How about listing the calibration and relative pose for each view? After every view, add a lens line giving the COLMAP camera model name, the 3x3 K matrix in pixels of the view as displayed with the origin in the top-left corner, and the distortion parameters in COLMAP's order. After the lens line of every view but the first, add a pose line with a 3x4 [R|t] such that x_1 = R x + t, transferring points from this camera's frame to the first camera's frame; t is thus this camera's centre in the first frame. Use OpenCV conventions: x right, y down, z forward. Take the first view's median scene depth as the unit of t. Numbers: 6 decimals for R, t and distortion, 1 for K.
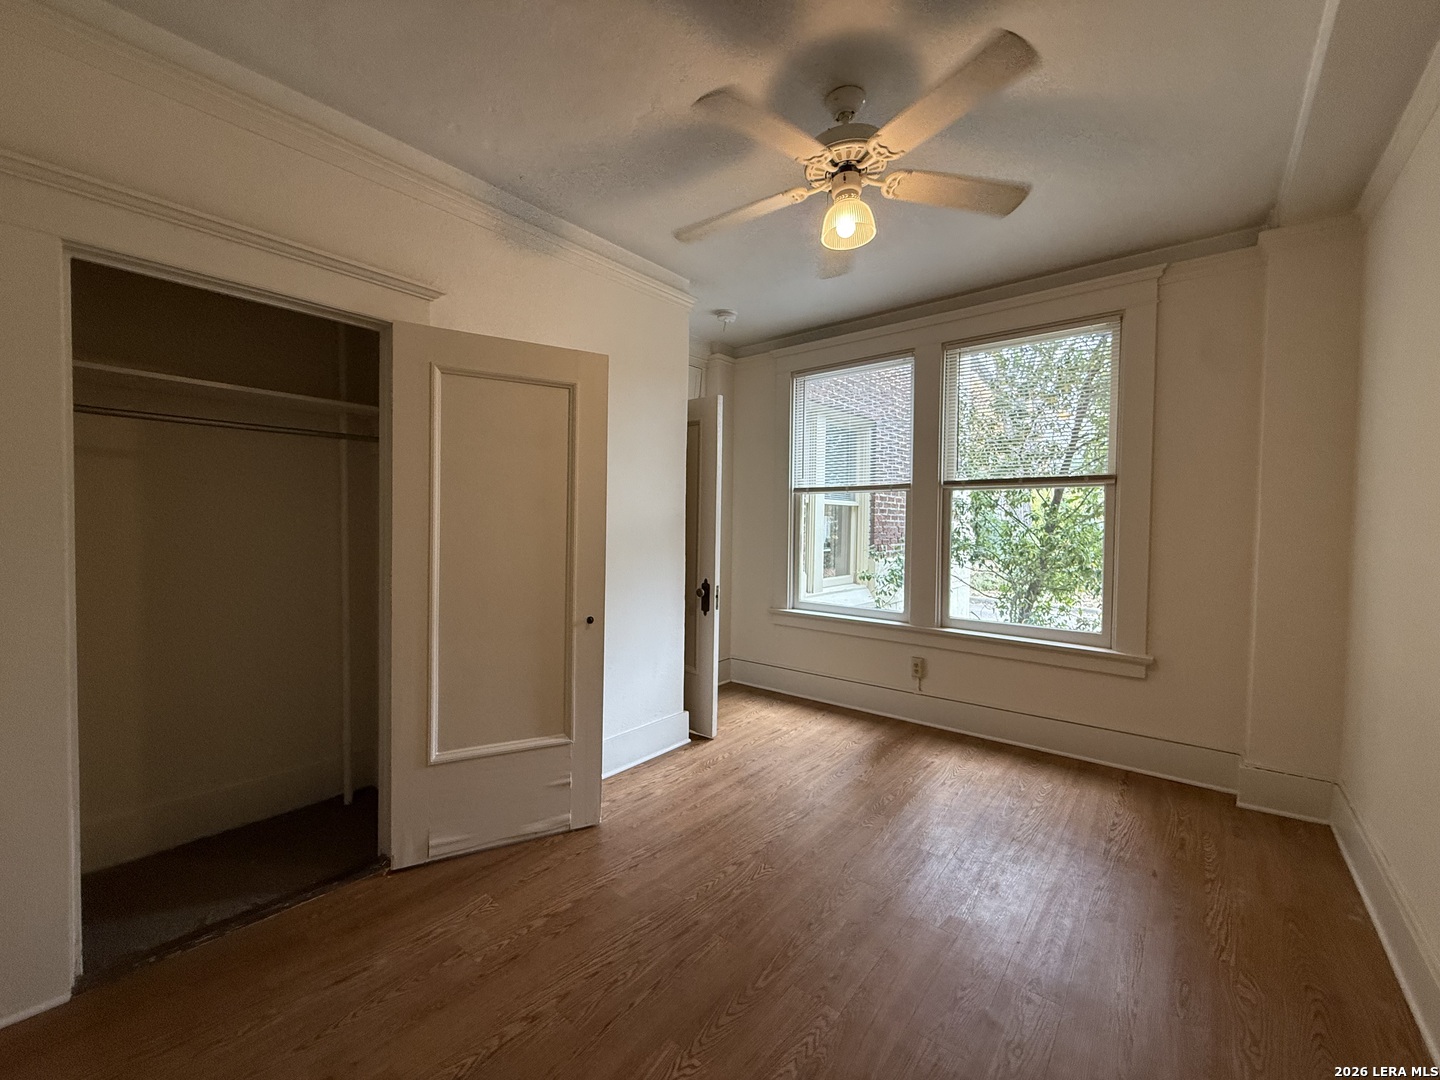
lens RADIAL K [[574.5, 0, 713.4], [0, 574.5, 537.4], [0, 0, 1]] dist [-0.000242, -0.000414]
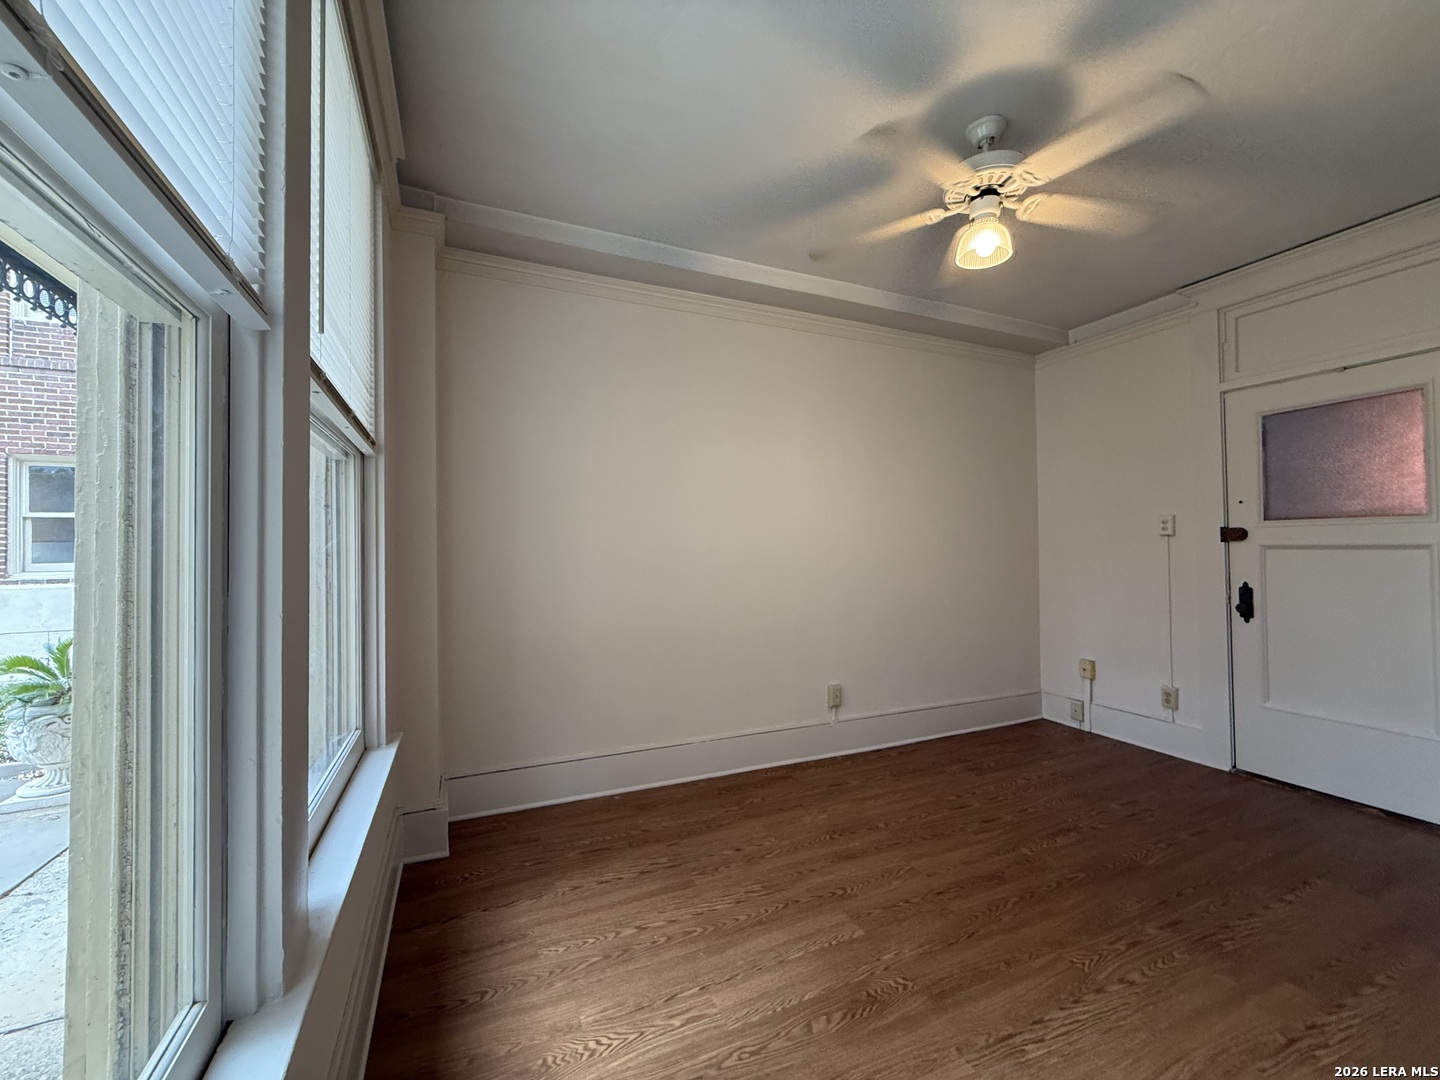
lens RADIAL K [[574.5, 0, 713.4], [0, 574.5, 537.4], [0, 0, 1]] dist [-0.000242, -0.000414]
pose [[-0.898099, 0.008542, 0.439711, 0.161425], [0.012183, 0.999911, 0.005457, -0.016954], [-0.439625, 0.010258, -0.898123, 1.605282]]
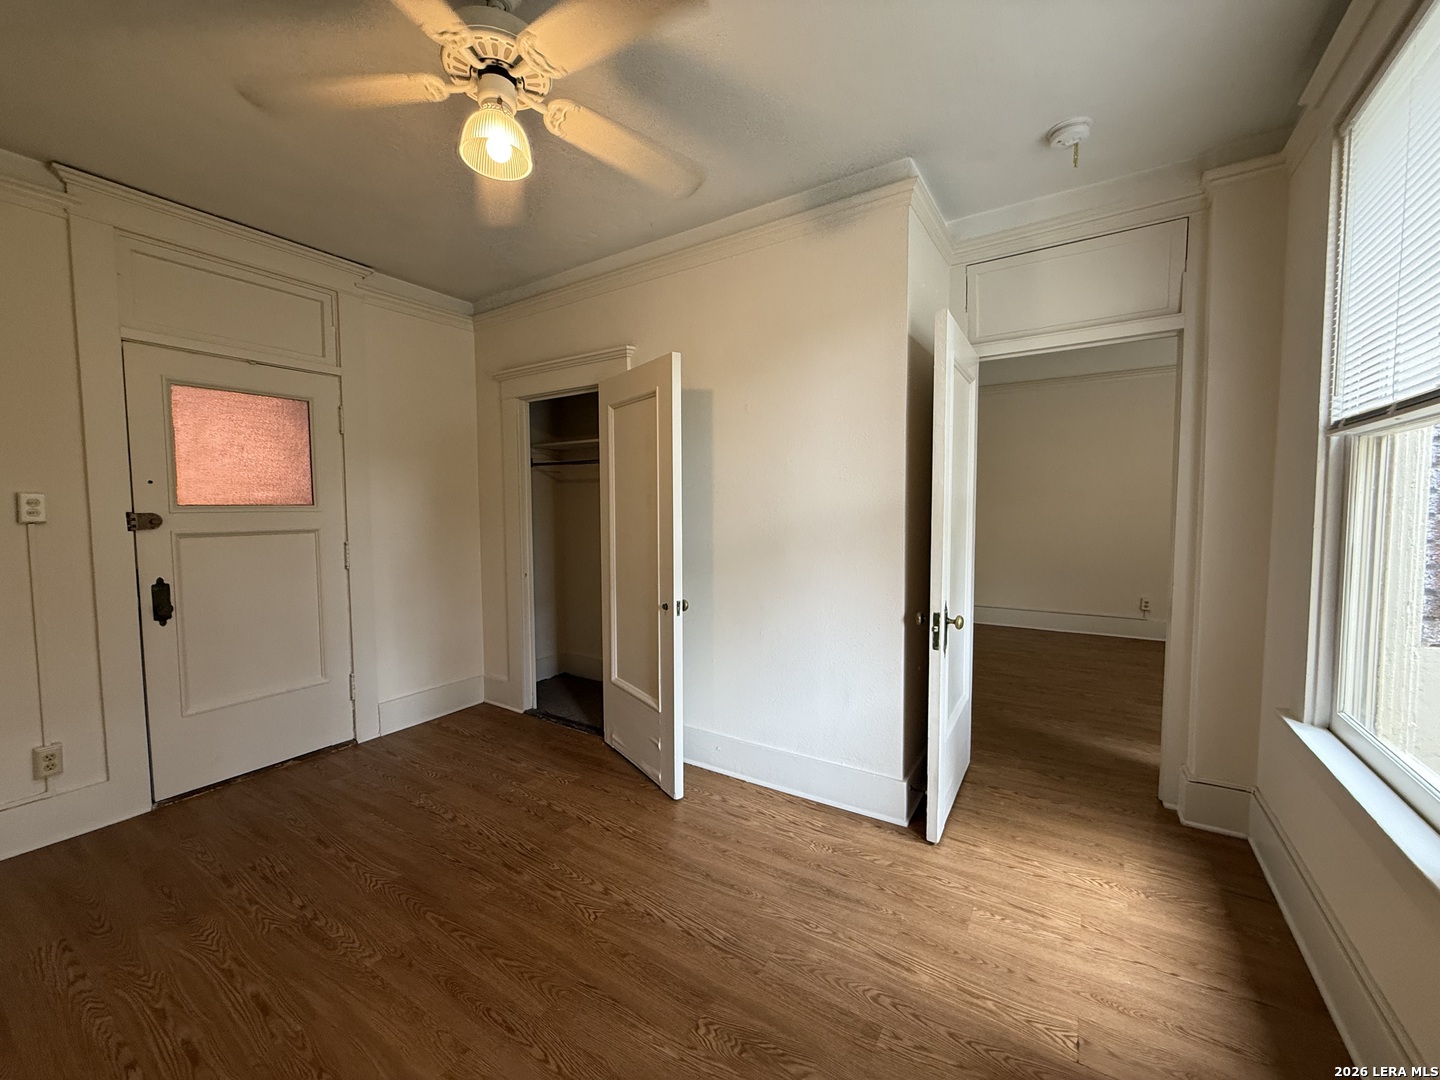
lens RADIAL K [[574.5, 0, 713.4], [0, 574.5, 537.4], [0, 0, 1]] dist [-0.000242, -0.000414]
pose [[0.121459, 0.045607, -0.991548, 0.797740], [-0.012959, 0.998932, 0.044359, -0.031927], [0.992512, 0.007462, 0.121920, 0.890220]]
